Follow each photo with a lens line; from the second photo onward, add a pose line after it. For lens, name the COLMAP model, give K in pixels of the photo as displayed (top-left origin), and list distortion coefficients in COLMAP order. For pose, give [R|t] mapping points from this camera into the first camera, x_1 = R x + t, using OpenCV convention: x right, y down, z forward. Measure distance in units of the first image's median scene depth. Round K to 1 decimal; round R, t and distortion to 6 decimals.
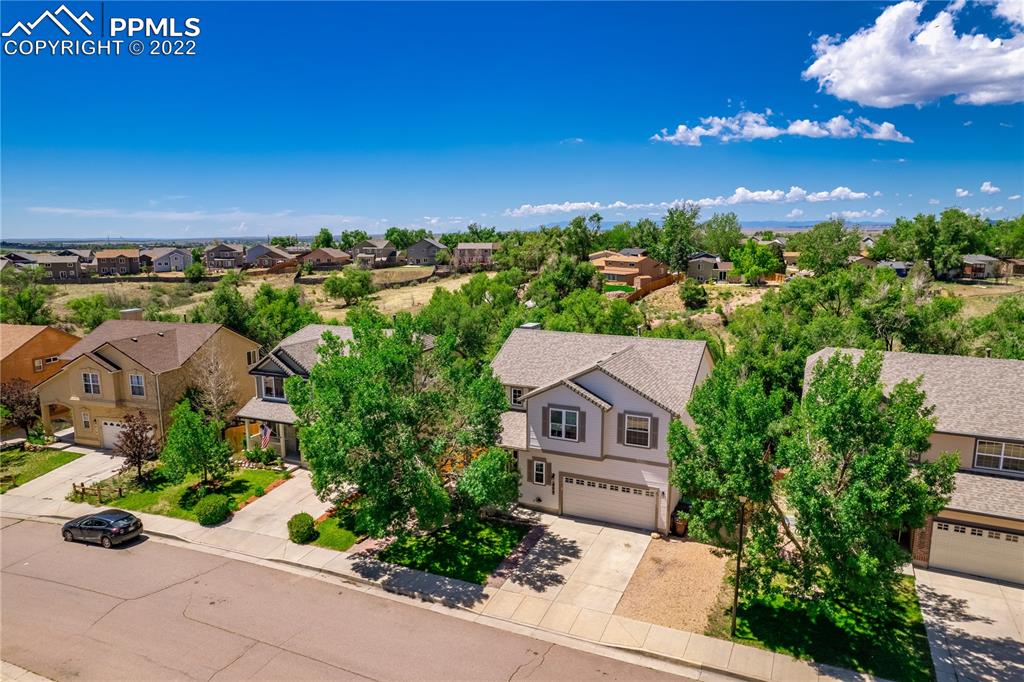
lens RADIAL K [[658.3, 0, 513.8], [0, 658.3, 338.7], [0, 0, 1]] dist [-0.078161, 0.067112]
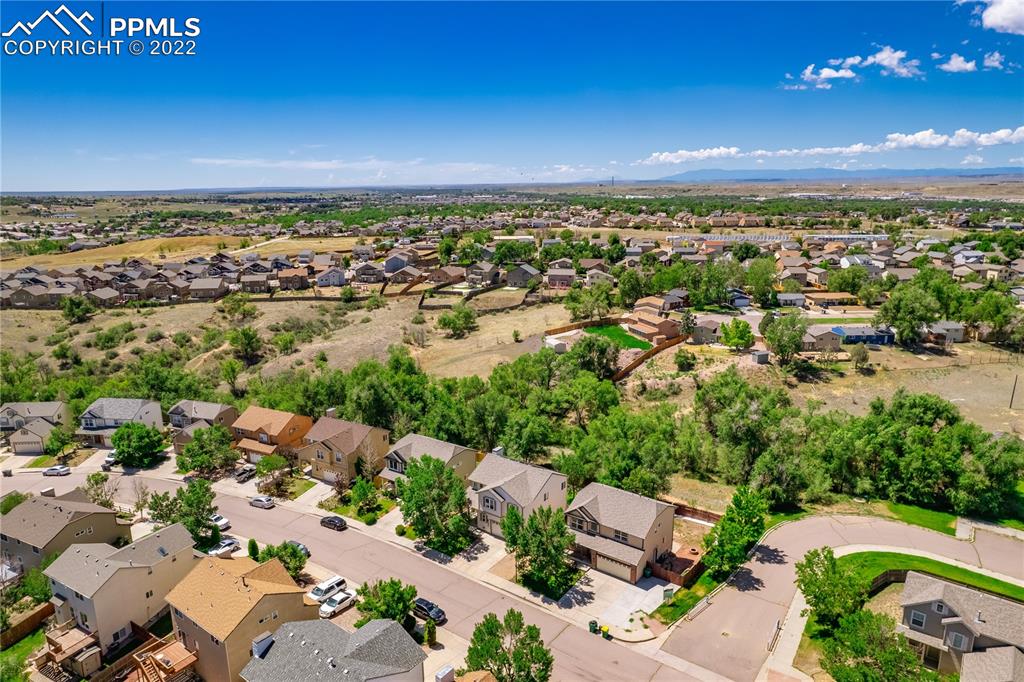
lens RADIAL K [[658.3, 0, 513.8], [0, 658.3, 338.7], [0, 0, 1]] dist [-0.078161, 0.067112]
pose [[0.980376, 0.043880, -0.192191, 0.650966], [-0.029127, 0.996455, 0.078930, -0.756239], [0.194973, -0.071783, 0.978178, -1.580644]]
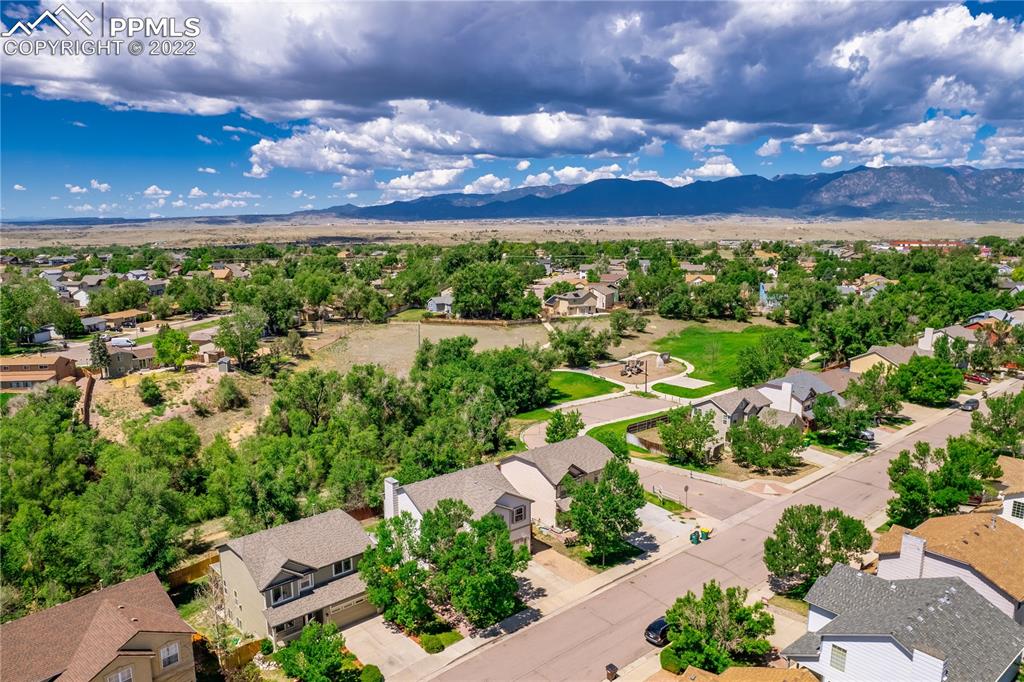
lens RADIAL K [[703.2, 0, 483.4], [0, 703.2, 345.0], [0, 0, 1]] dist [-0.081776, 0.080374]
pose [[0.440367, -0.150876, 0.885050, -1.666687], [0.149295, 0.984360, 0.093522, -0.588053], [-0.885318, 0.090949, 0.456005, 0.007306]]
